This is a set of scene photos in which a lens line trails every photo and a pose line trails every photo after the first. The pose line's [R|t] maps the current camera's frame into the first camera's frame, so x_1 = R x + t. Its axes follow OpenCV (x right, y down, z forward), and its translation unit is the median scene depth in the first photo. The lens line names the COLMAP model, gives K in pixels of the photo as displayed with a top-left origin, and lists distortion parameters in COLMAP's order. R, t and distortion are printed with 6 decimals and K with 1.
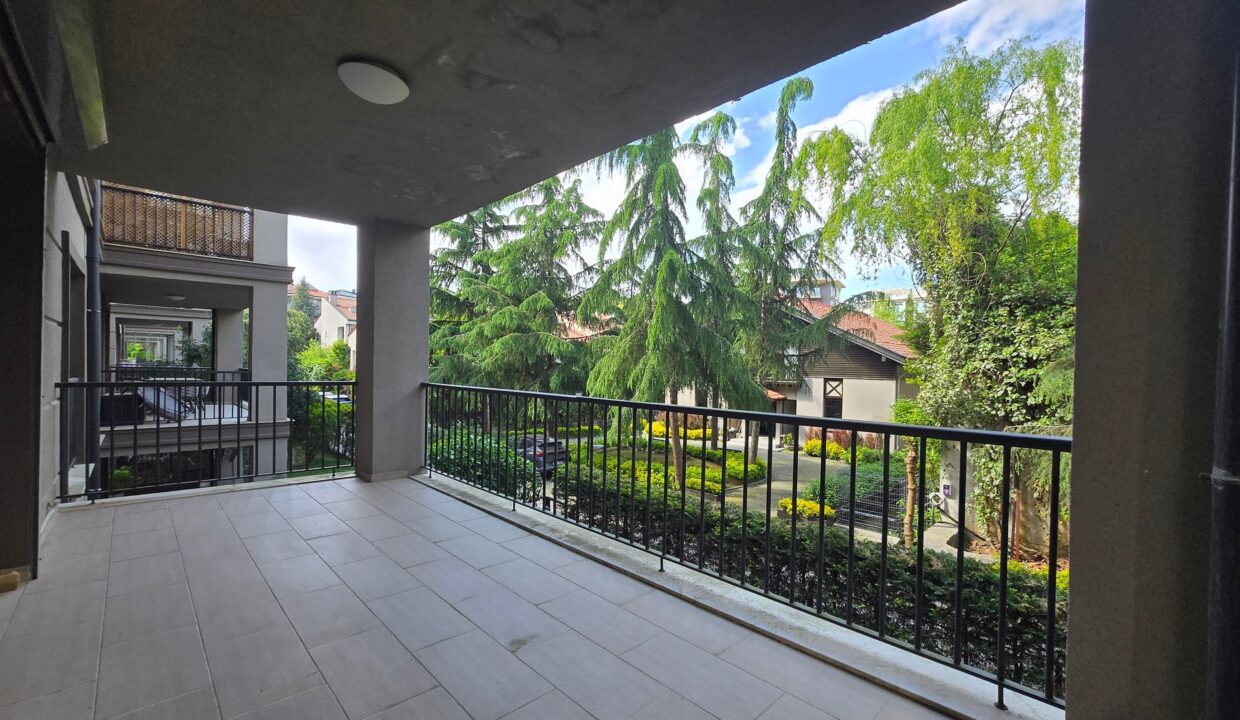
lens RADIAL K [[487.3, 0, 623.2], [0, 487.3, 372.1], [0, 0, 1]] dist [-0.001580, -0.000117]
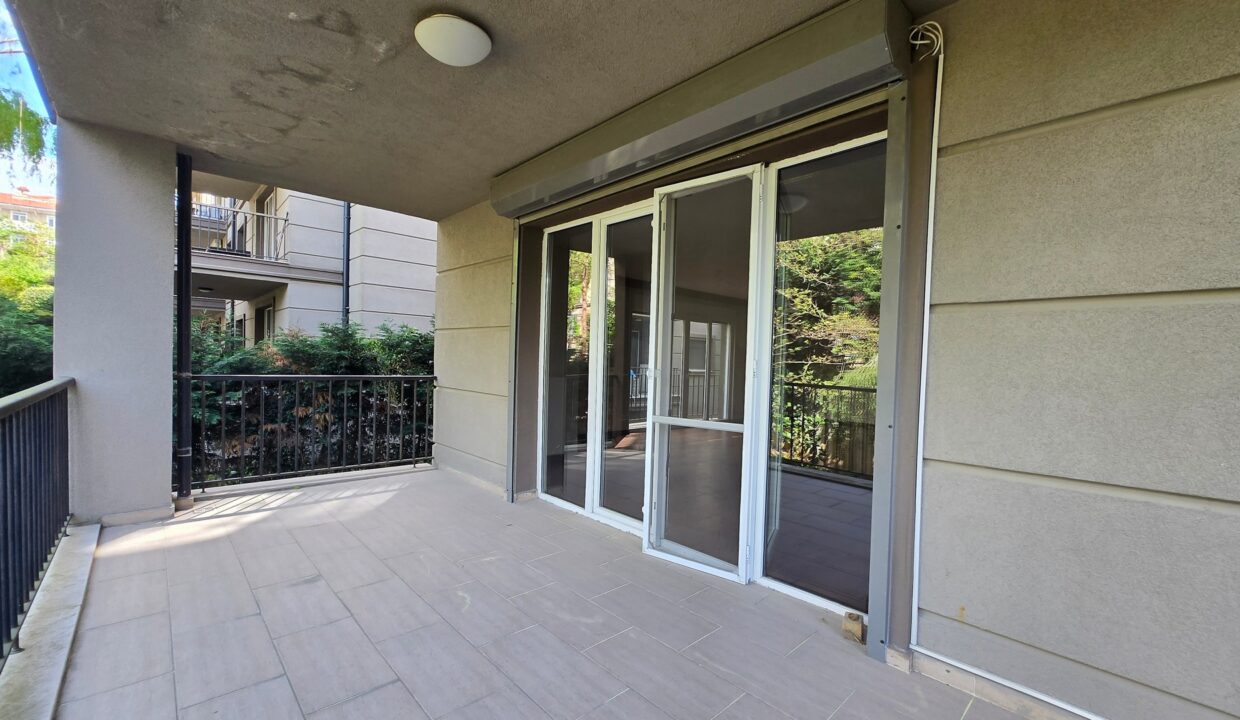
lens RADIAL K [[501.8, 0, 621.1], [0, 501.8, 377.5], [0, 0, 1]] dist [-0.000265, -0.000107]
pose [[-0.998119, -0.053646, 0.029661, -0.490511], [-0.052298, 0.997640, 0.044498, -0.025058], [-0.031978, 0.042863, -0.998569, 1.080014]]
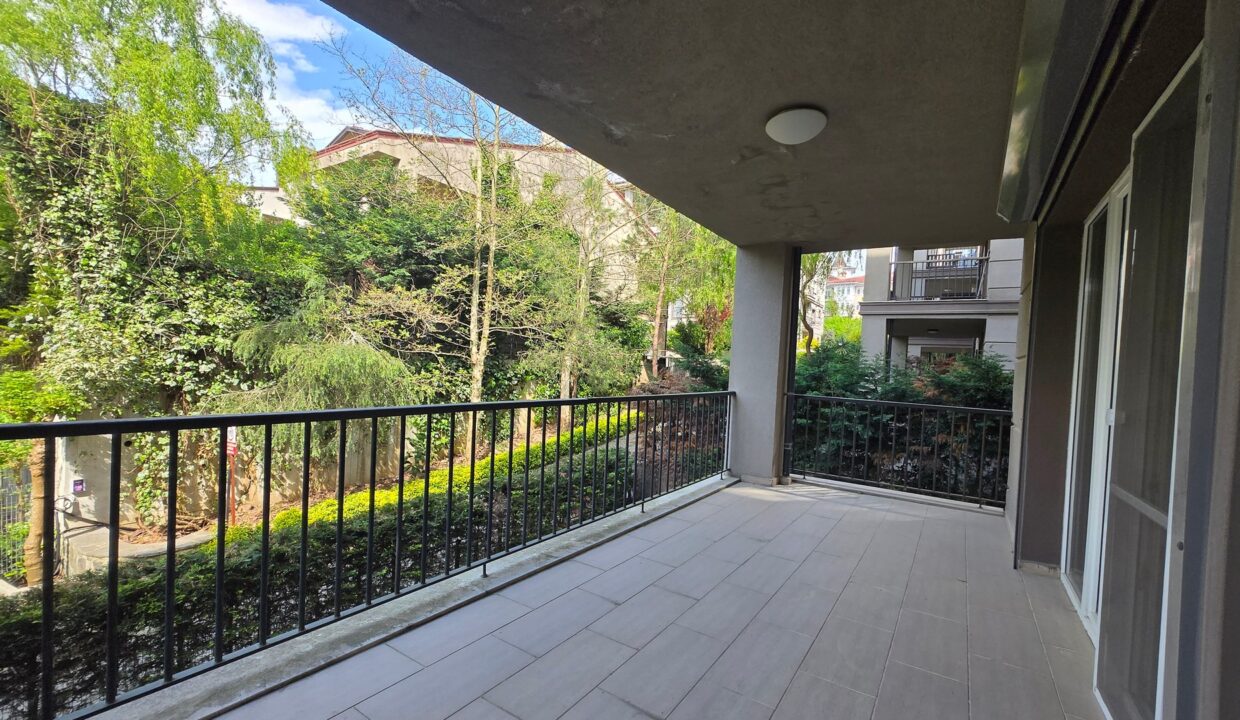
lens RADIAL K [[496.2, 0, 649.1], [0, 496.2, 368.1], [0, 0, 1]] dist [-0.001691, -0.000800]
pose [[-0.216978, -0.039014, 0.975397, -0.873434], [-0.047042, 0.998458, 0.029472, -0.036923], [-0.975042, -0.039489, -0.218479, 0.868028]]
